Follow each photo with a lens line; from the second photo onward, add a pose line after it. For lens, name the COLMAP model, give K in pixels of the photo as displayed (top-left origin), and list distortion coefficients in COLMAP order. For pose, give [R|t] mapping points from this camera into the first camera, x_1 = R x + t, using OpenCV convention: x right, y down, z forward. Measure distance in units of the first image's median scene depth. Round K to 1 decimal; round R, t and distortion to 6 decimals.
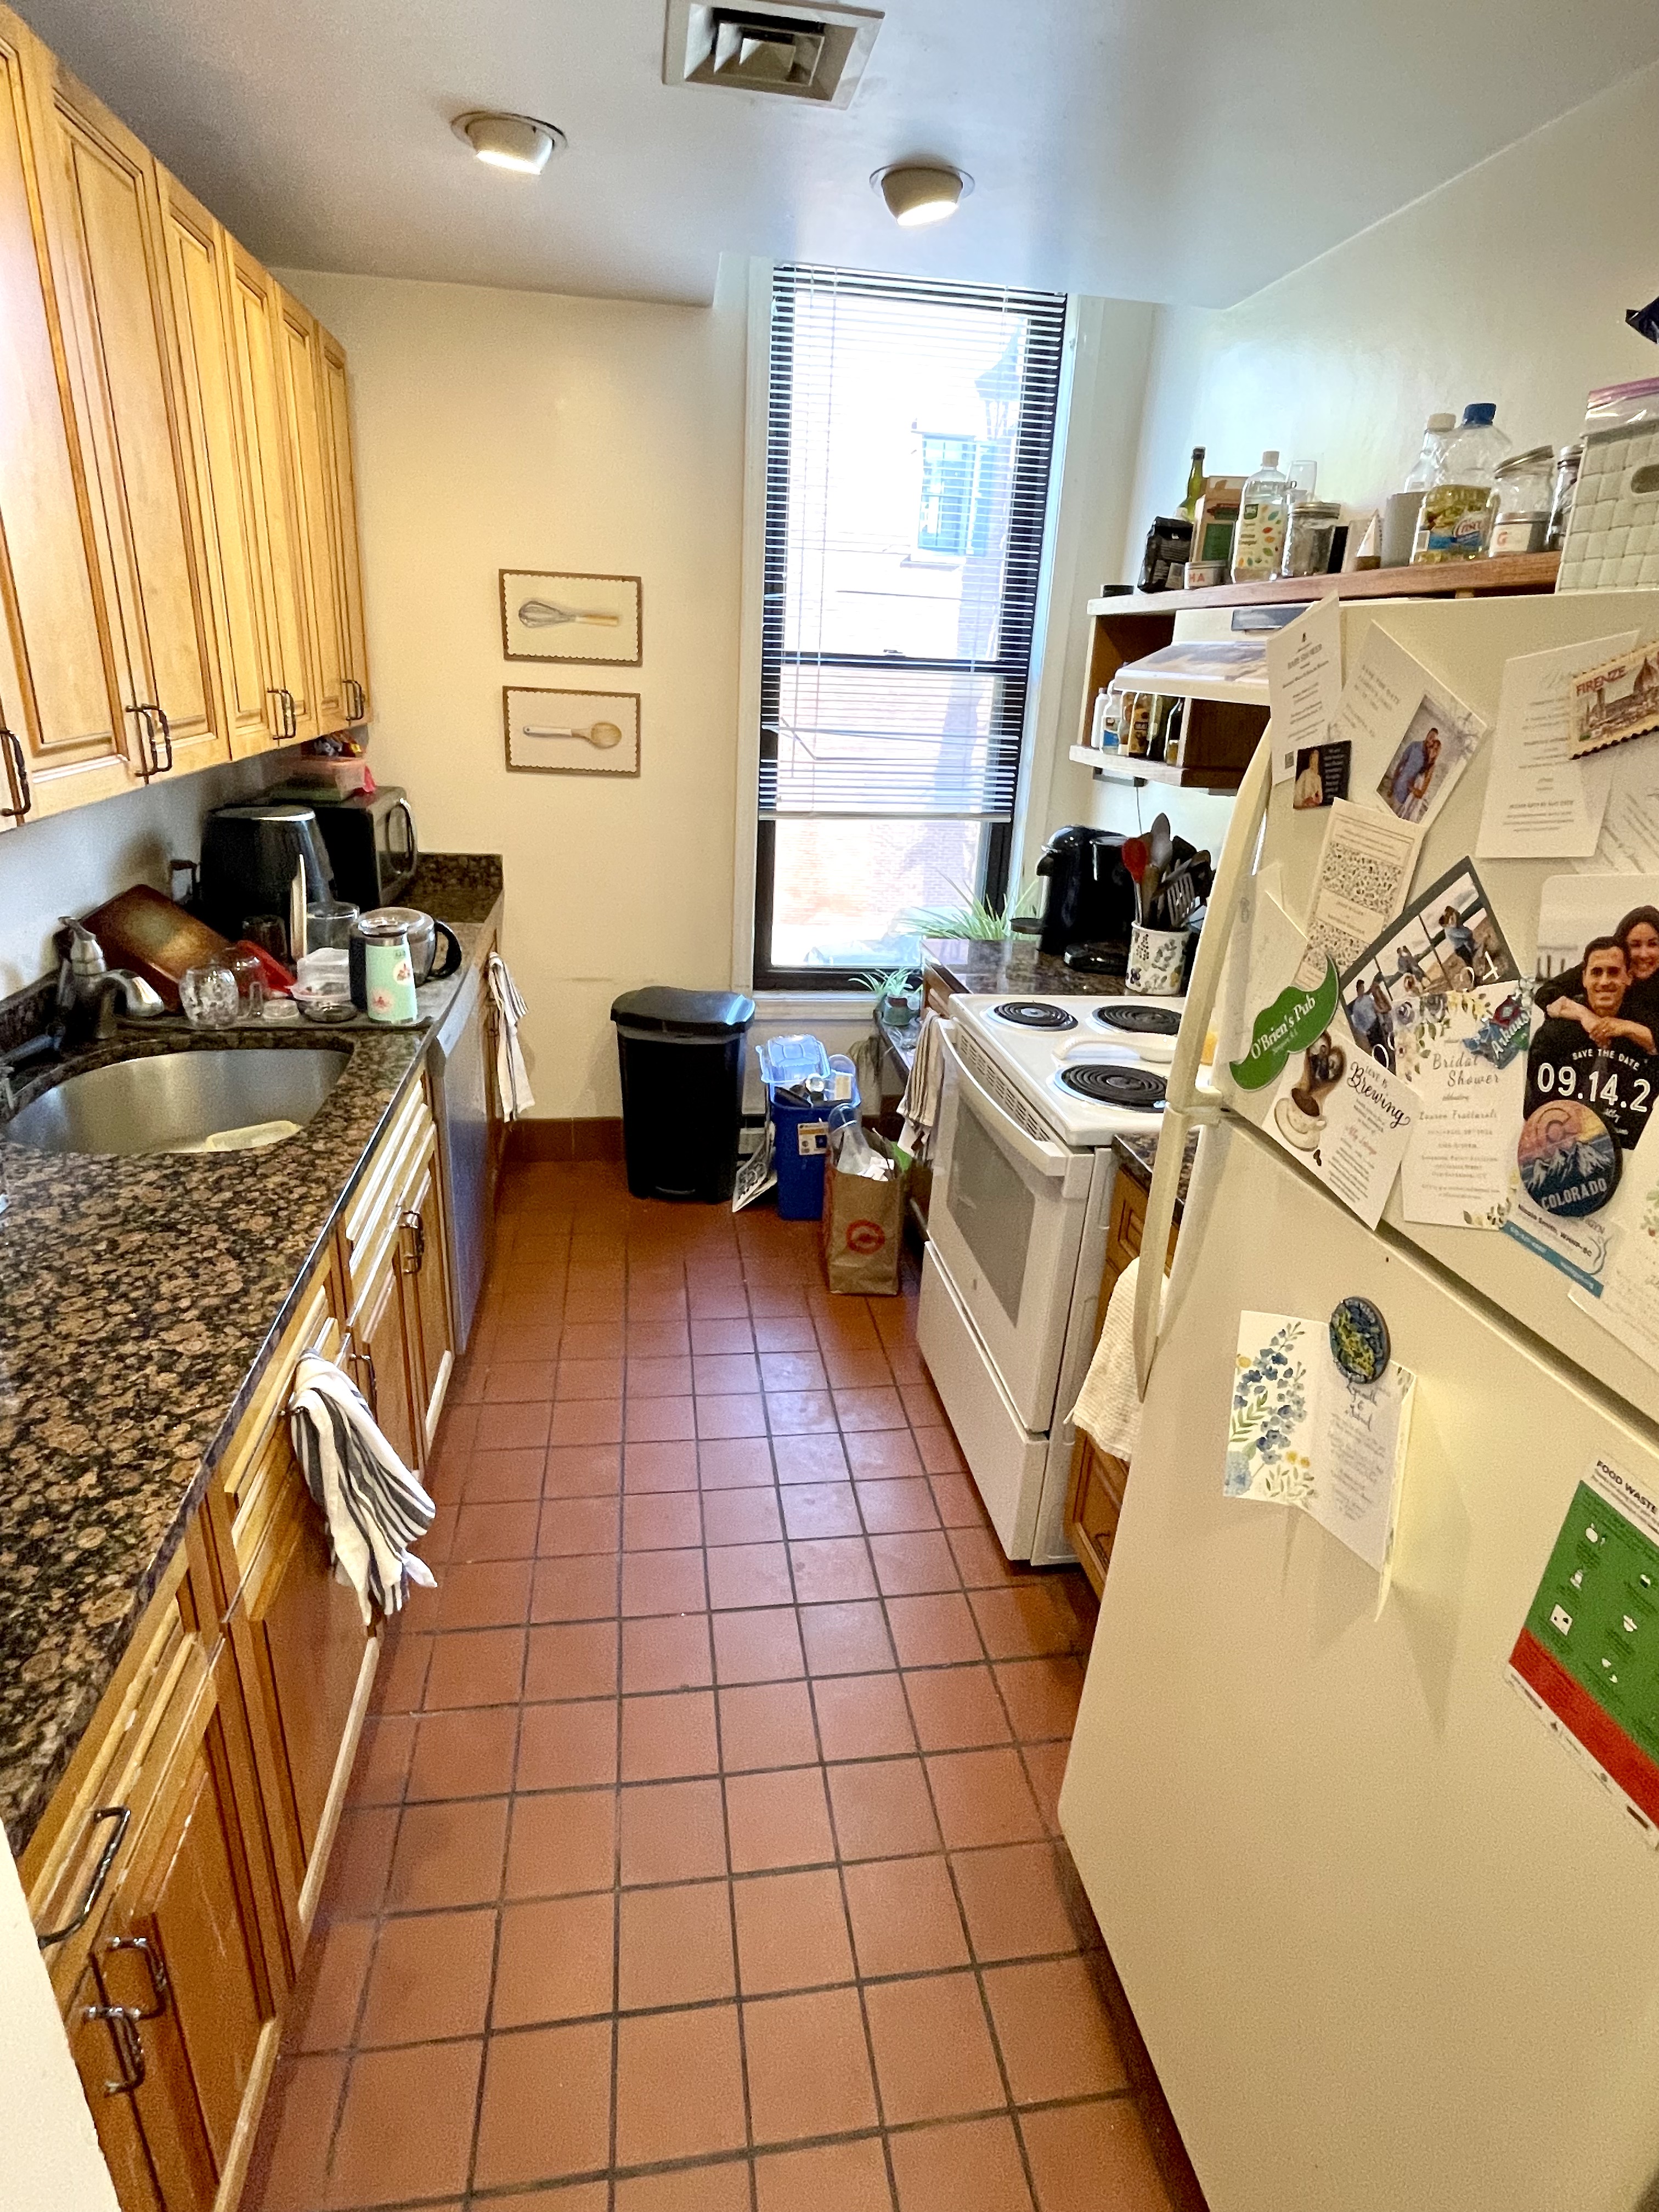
lens RADIAL K [[1126.6, 0, 829.5], [0, 1126.6, 1106.0], [0, 0, 1]] dist [0.002957, 0.000929]
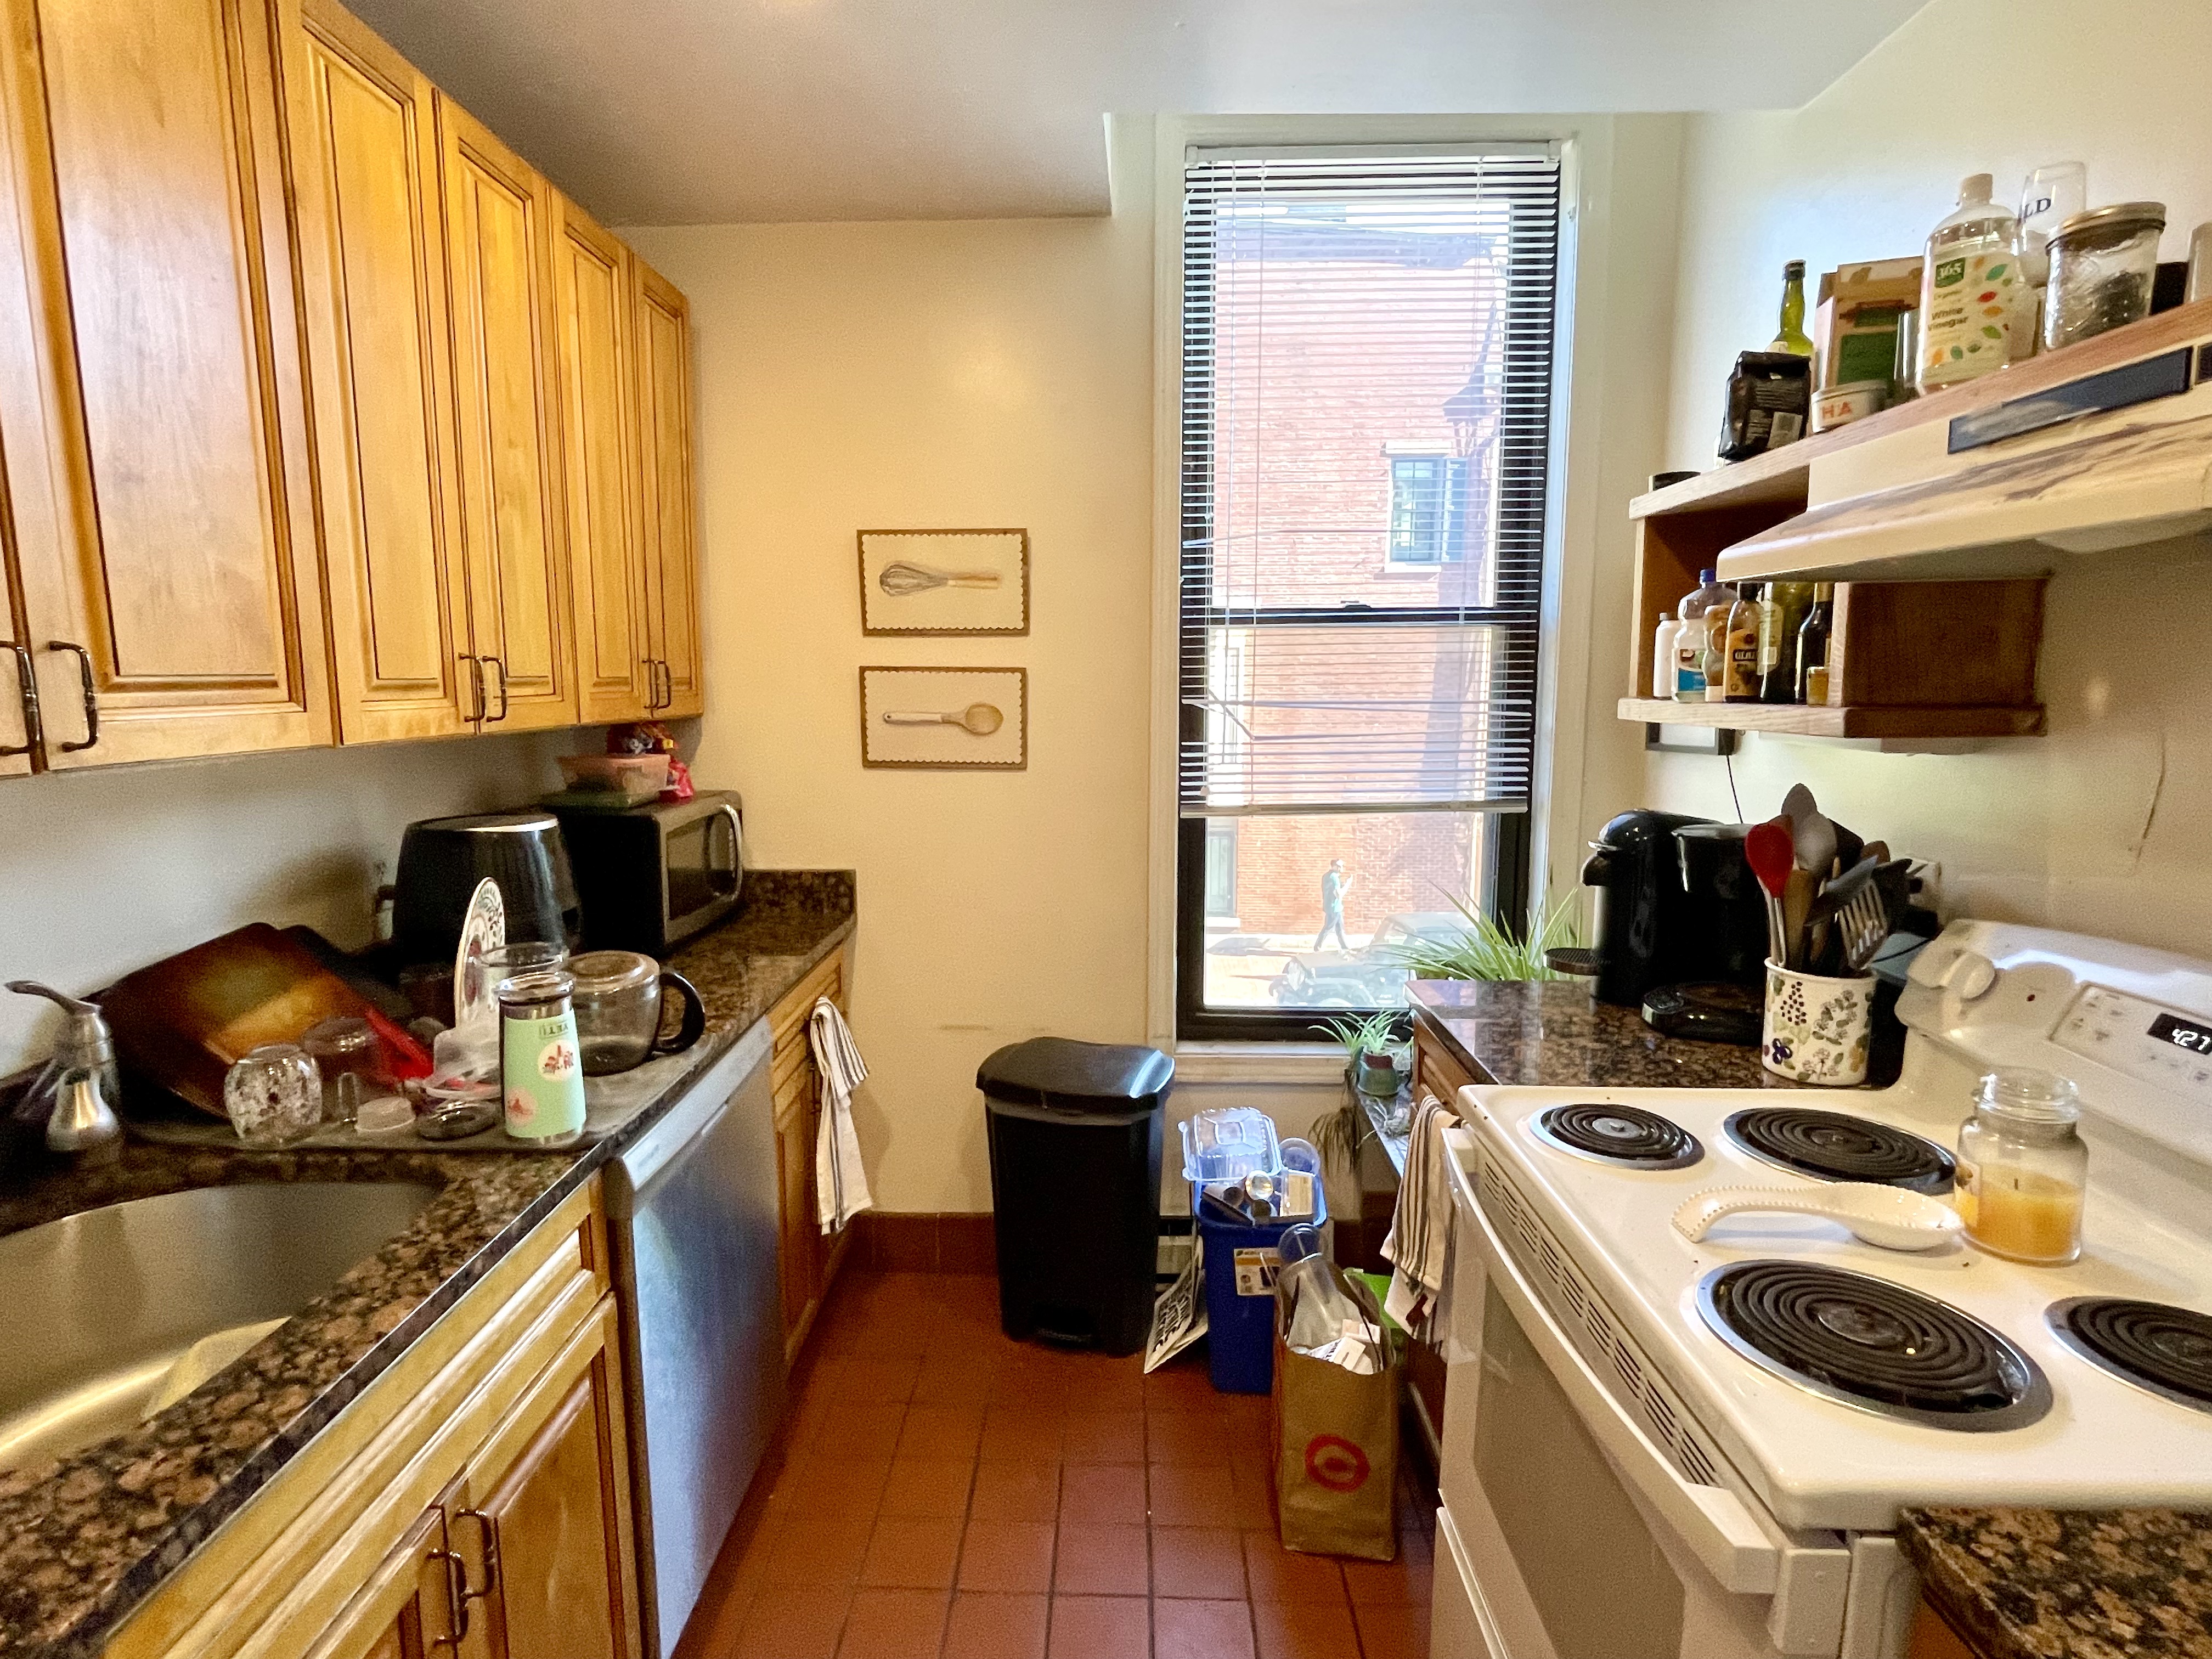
lens RADIAL K [[1126.6, 0, 1111.9], [0, 1126.6, 825.2], [0, 0, 1]] dist [0.002957, 0.000929]
pose [[0.983679, -0.026668, -0.177944, 0.028795], [-0.018717, 0.968425, -0.248603, -0.064385], [0.178955, 0.247876, 0.952120, 0.290228]]
